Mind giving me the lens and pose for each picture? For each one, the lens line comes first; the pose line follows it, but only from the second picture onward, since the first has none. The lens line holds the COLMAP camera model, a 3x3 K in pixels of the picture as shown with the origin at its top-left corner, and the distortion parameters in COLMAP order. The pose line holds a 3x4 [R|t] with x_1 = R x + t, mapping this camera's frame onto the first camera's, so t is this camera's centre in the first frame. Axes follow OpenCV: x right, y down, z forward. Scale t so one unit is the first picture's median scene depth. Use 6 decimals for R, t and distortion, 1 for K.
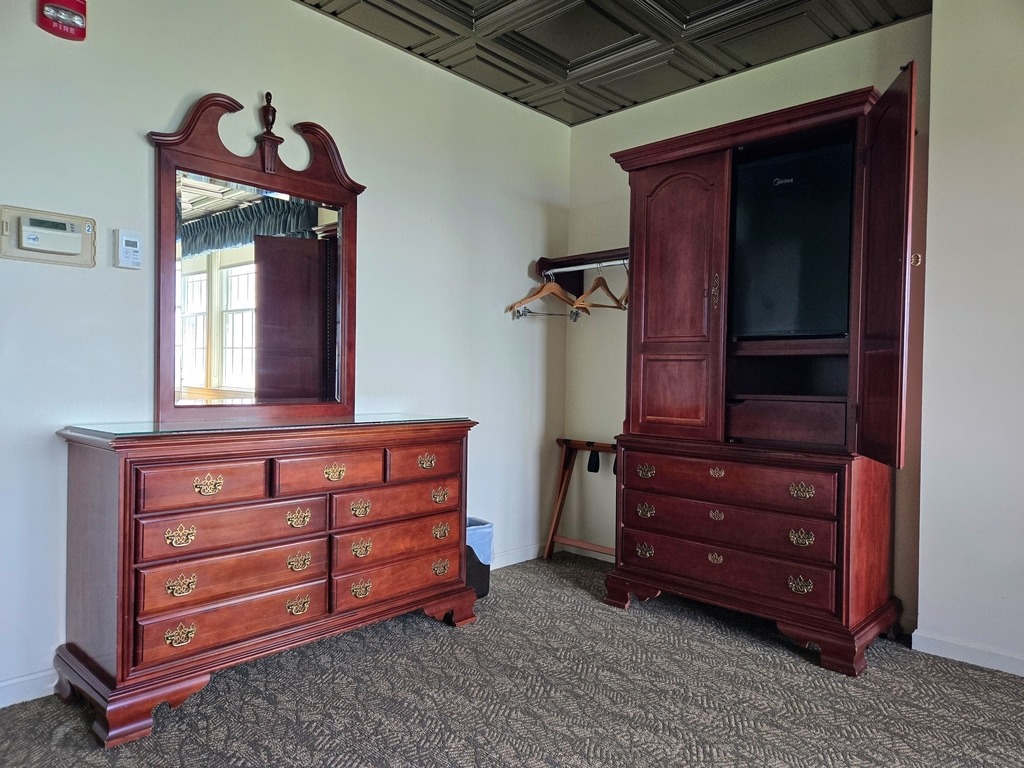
lens RADIAL K [[687.3, 0, 513.5], [0, 687.3, 382.0], [0, 0, 1]] dist [0.071231, -0.058240]
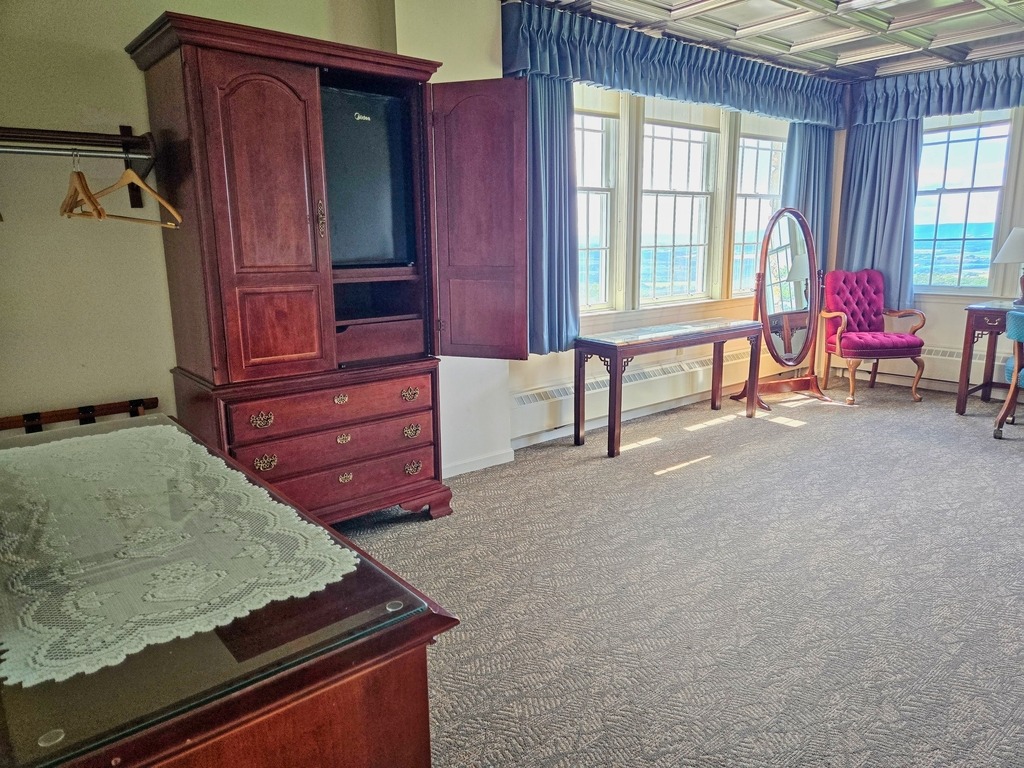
lens RADIAL K [[687.3, 0, 515.2], [0, 687.3, 370.0], [0, 0, 1]] dist [0.071231, -0.058240]
pose [[0.107912, -0.200867, 0.973657, -0.675361], [0.013518, 0.979582, 0.200591, -0.116172], [-0.994069, -0.008484, 0.108424, 0.626143]]
